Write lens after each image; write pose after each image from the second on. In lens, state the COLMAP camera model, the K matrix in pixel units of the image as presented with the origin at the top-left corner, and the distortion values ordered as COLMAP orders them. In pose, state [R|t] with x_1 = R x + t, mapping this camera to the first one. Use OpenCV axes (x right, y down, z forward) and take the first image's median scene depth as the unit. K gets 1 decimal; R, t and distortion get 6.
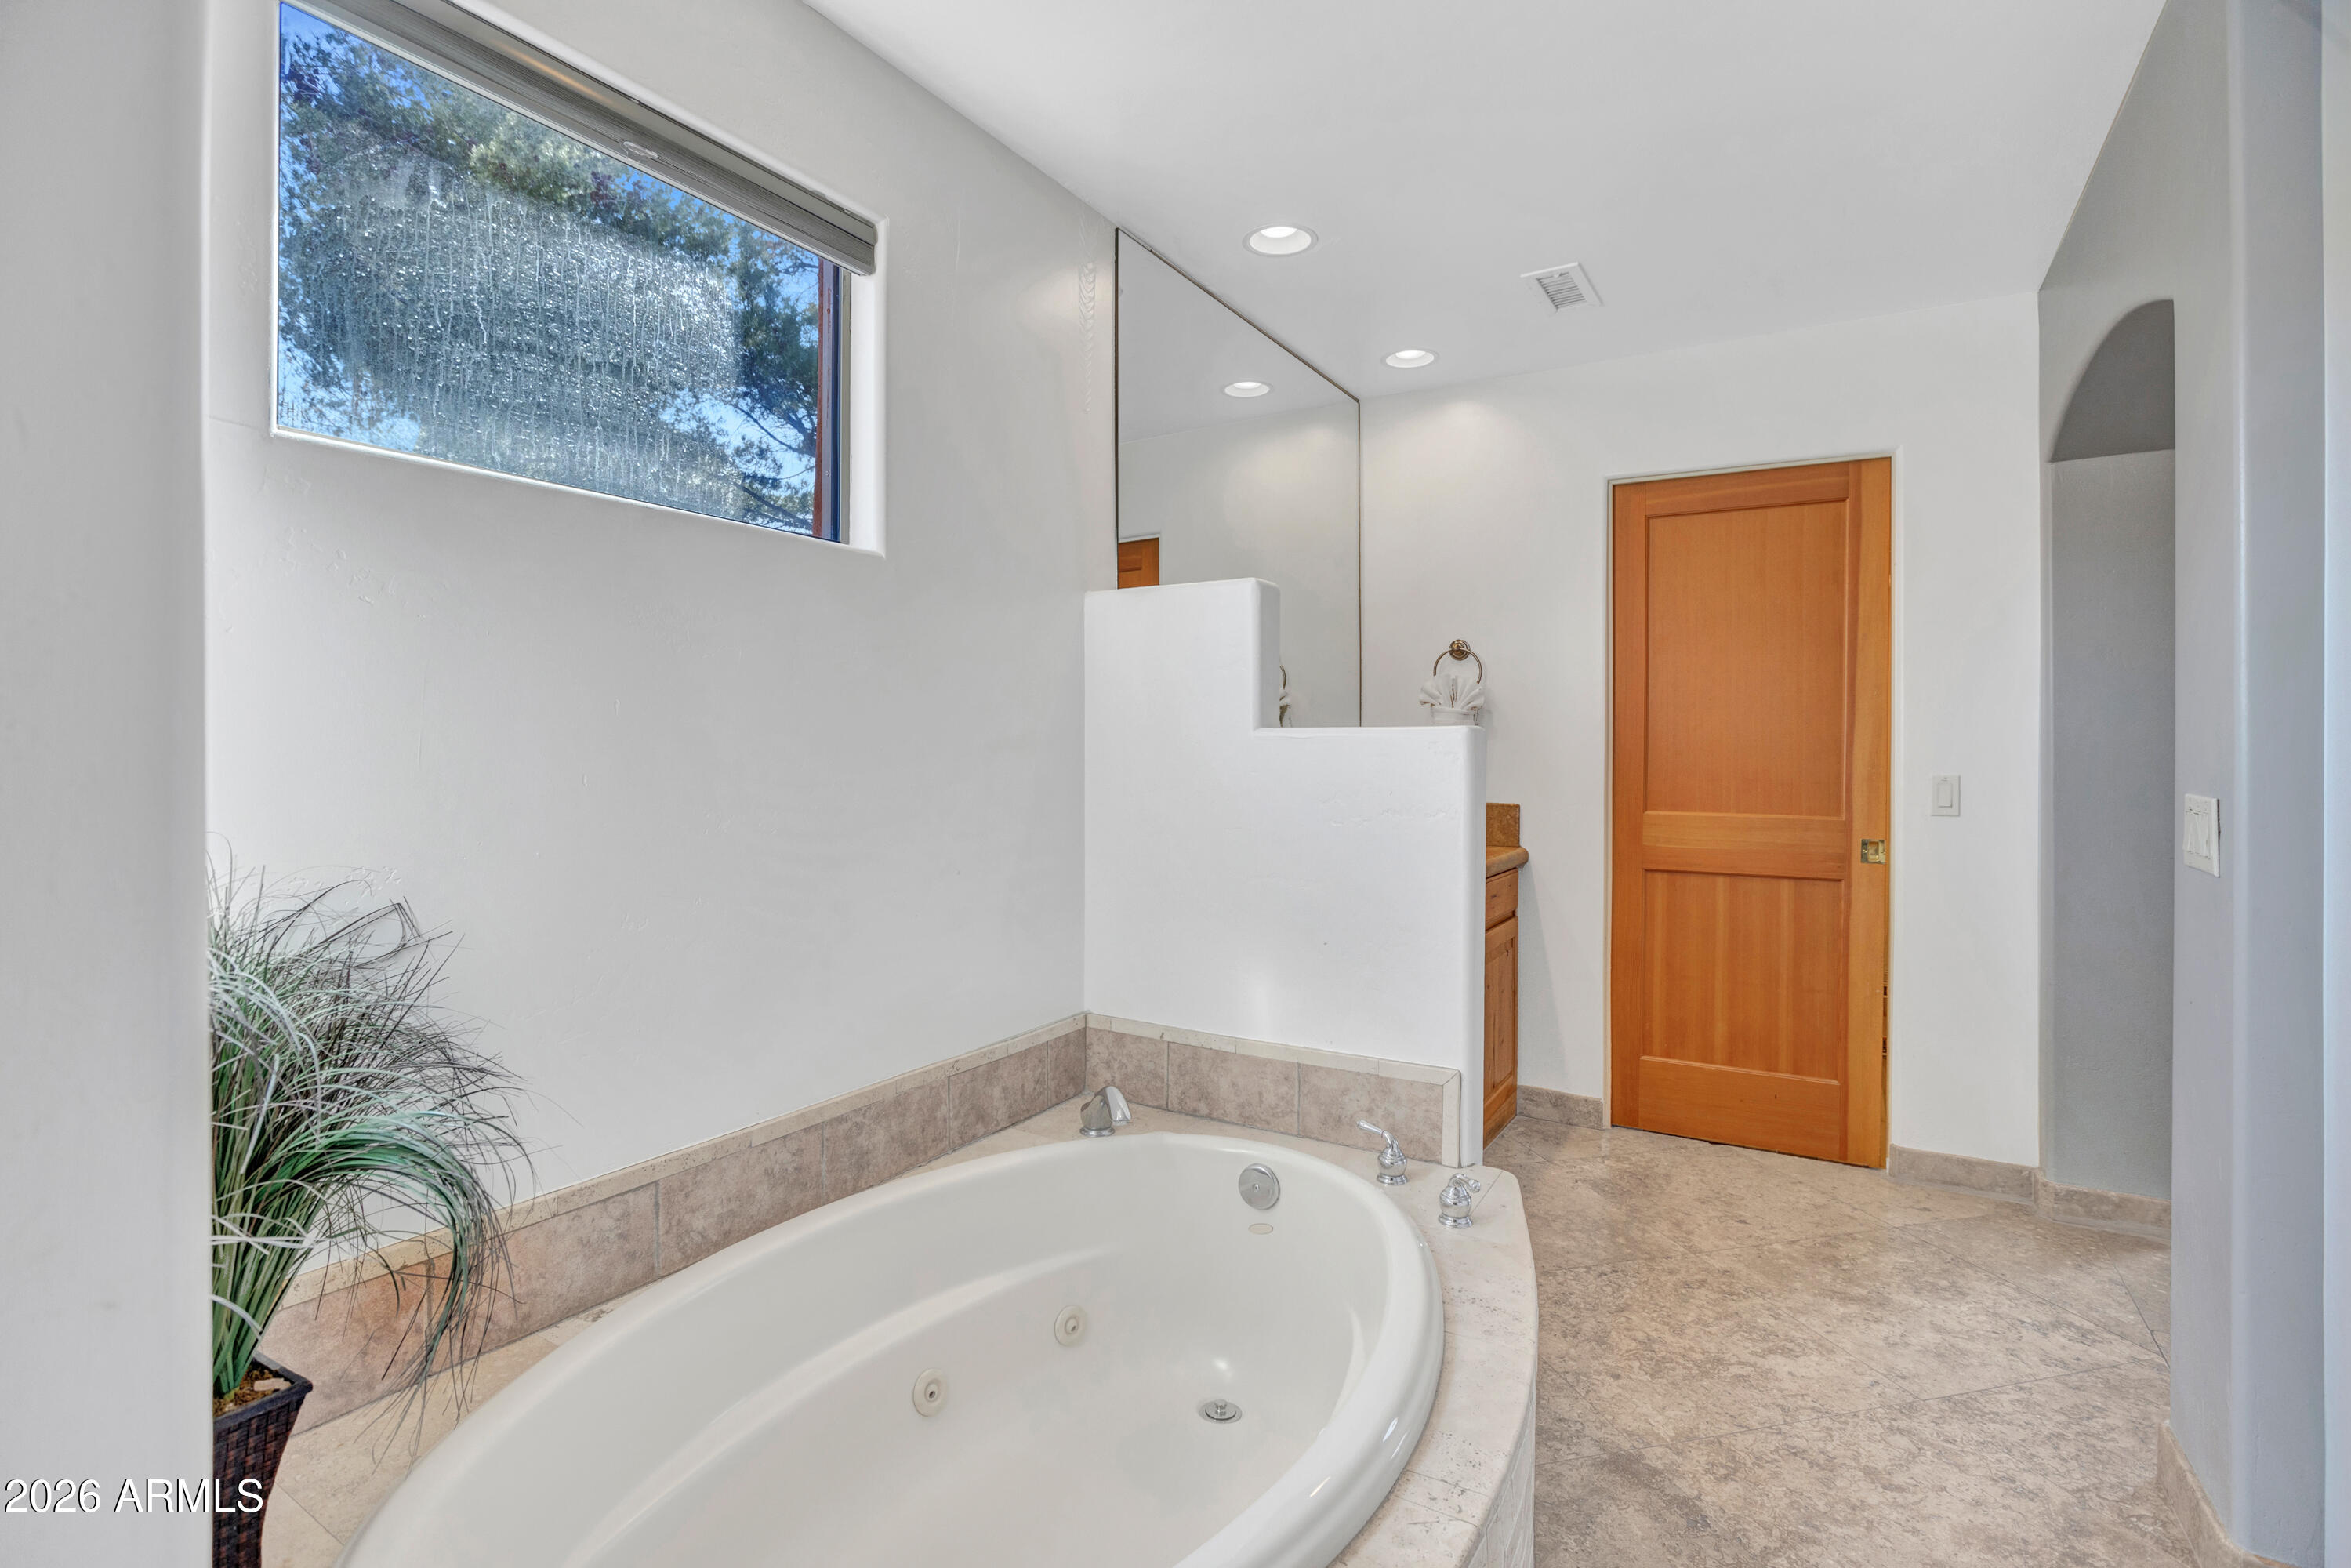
lens RADIAL K [[1101.0, 0, 1157.5], [0, 1101.0, 782.2], [0, 0, 1]] dist [-0.033994, 0.001605]
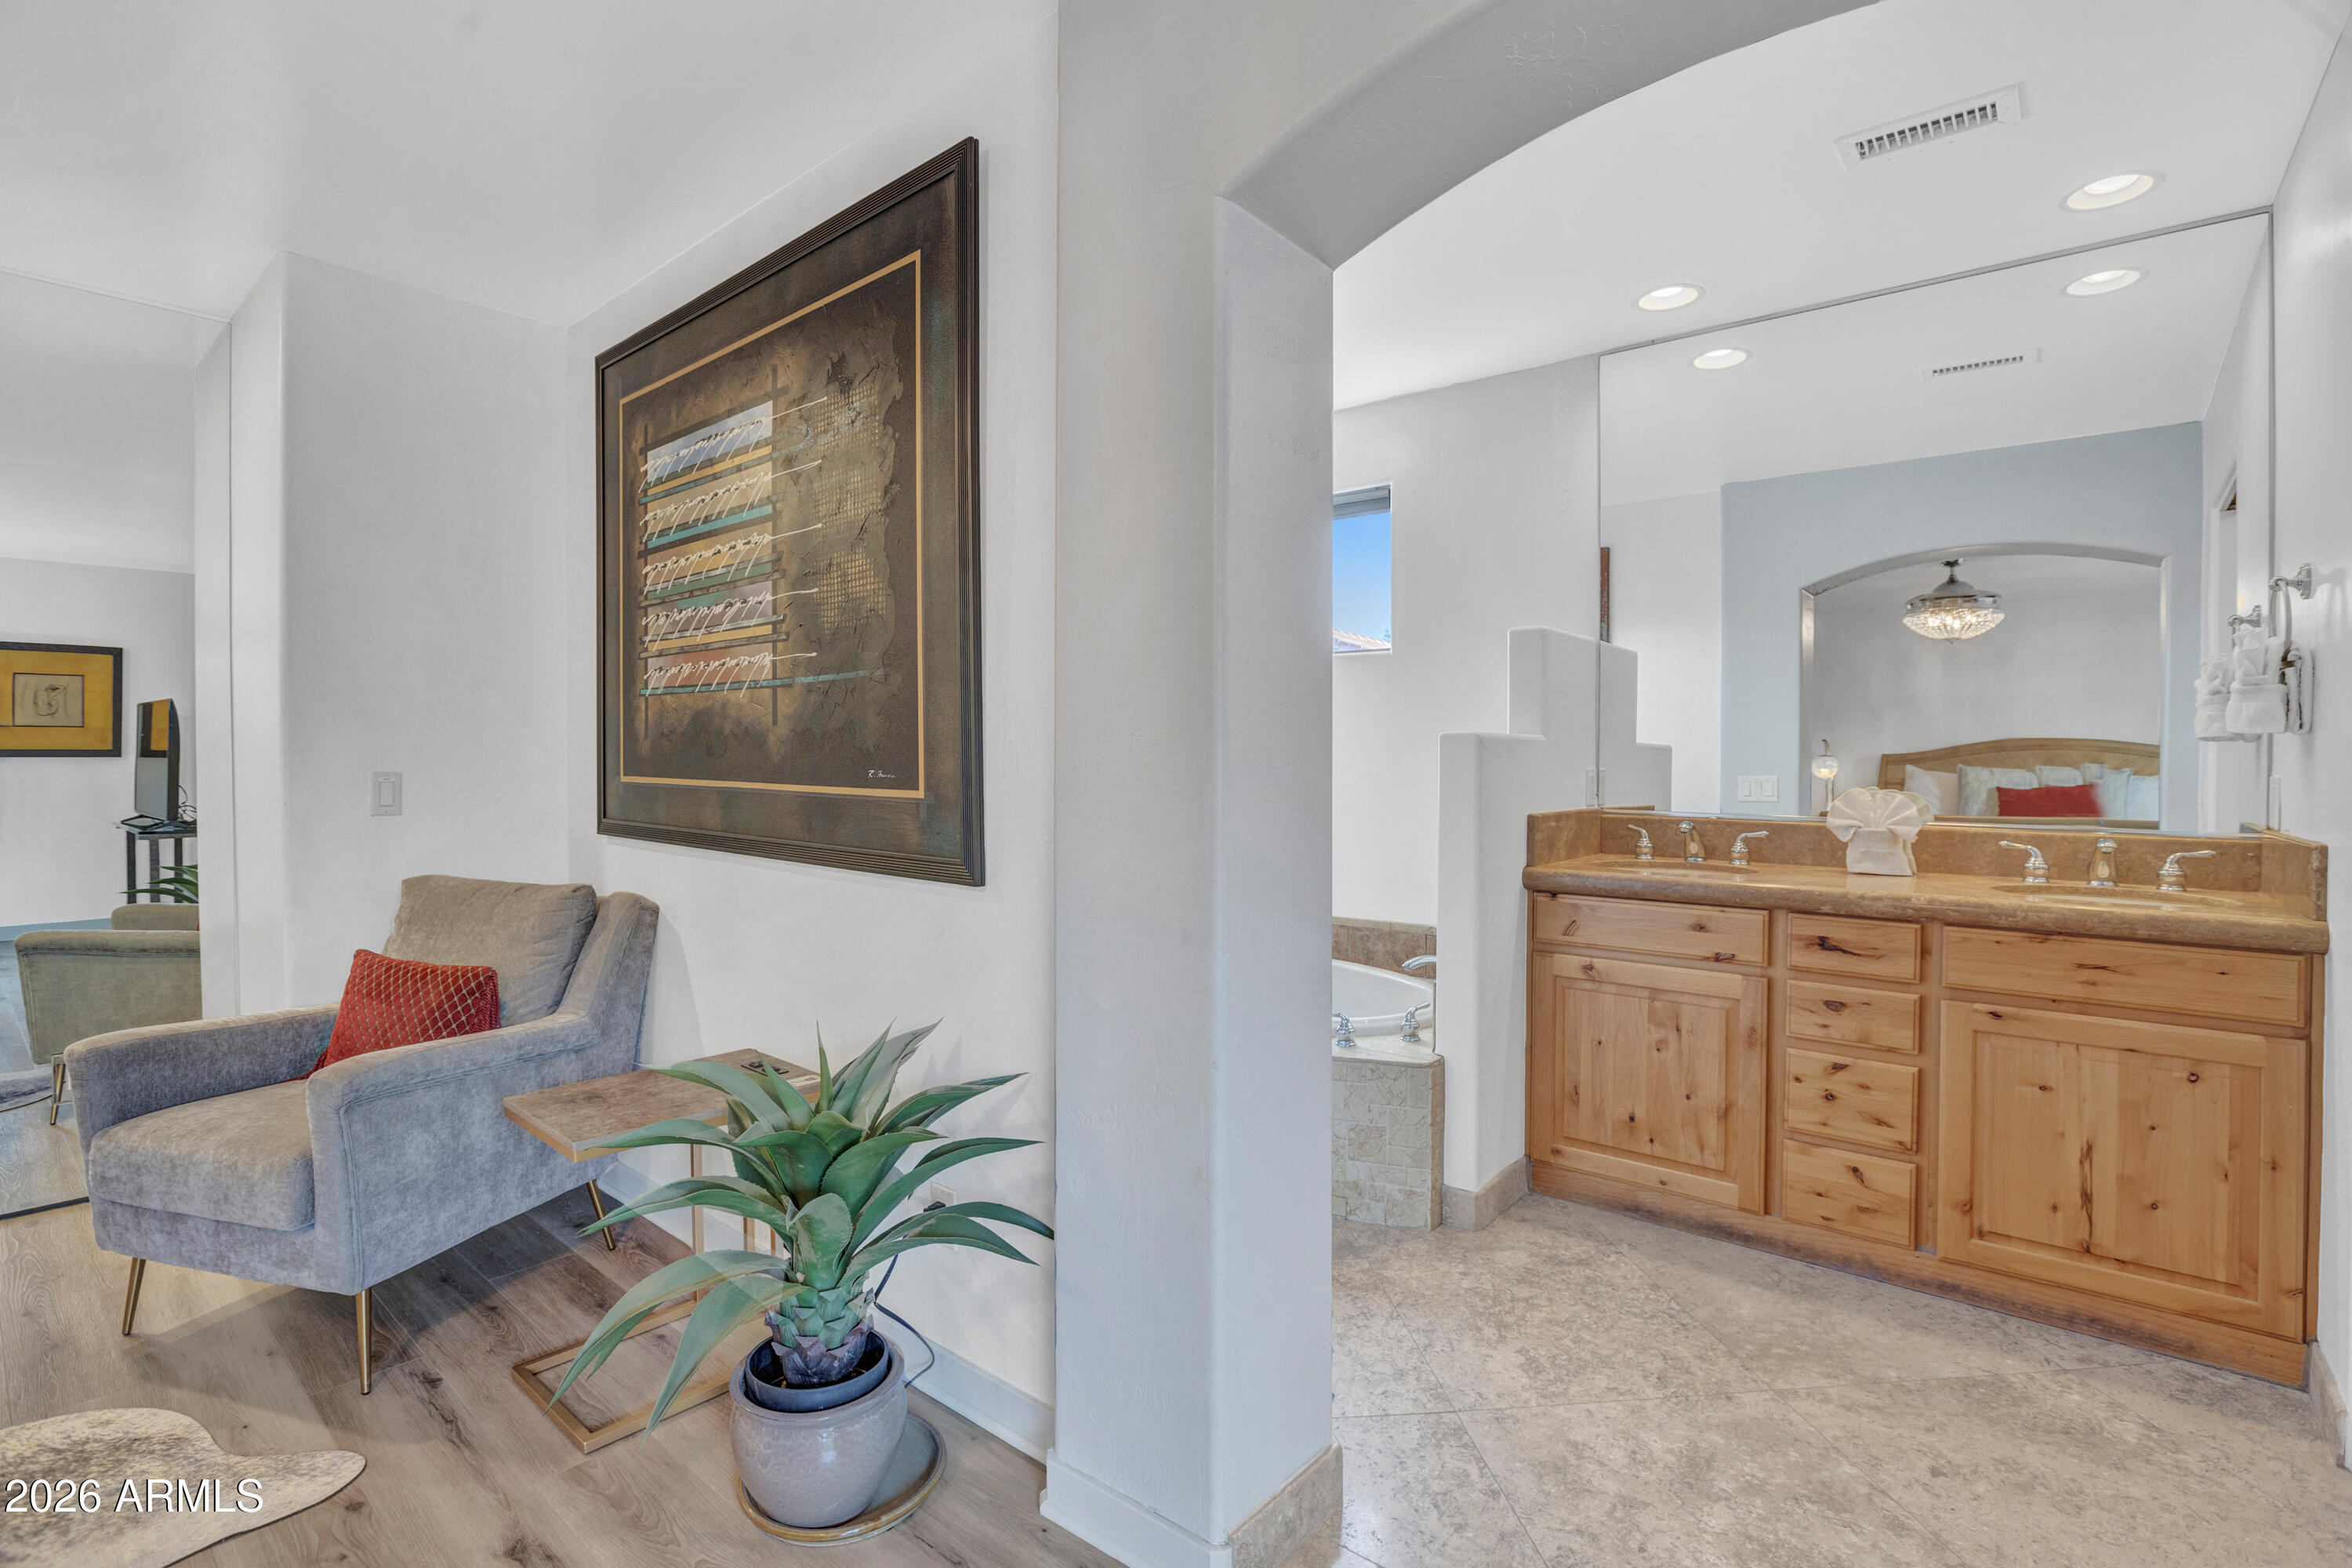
lens RADIAL K [[1101.4, 0, 1158.0], [0, 1101.4, 782.2], [0, 0, 1]] dist [-0.033994, 0.001605]
pose [[-0.137118, 0.027966, -0.990160, 1.398794], [-0.033501, 0.998899, 0.032852, -0.021909], [0.989988, 0.037676, -0.136030, 0.682432]]
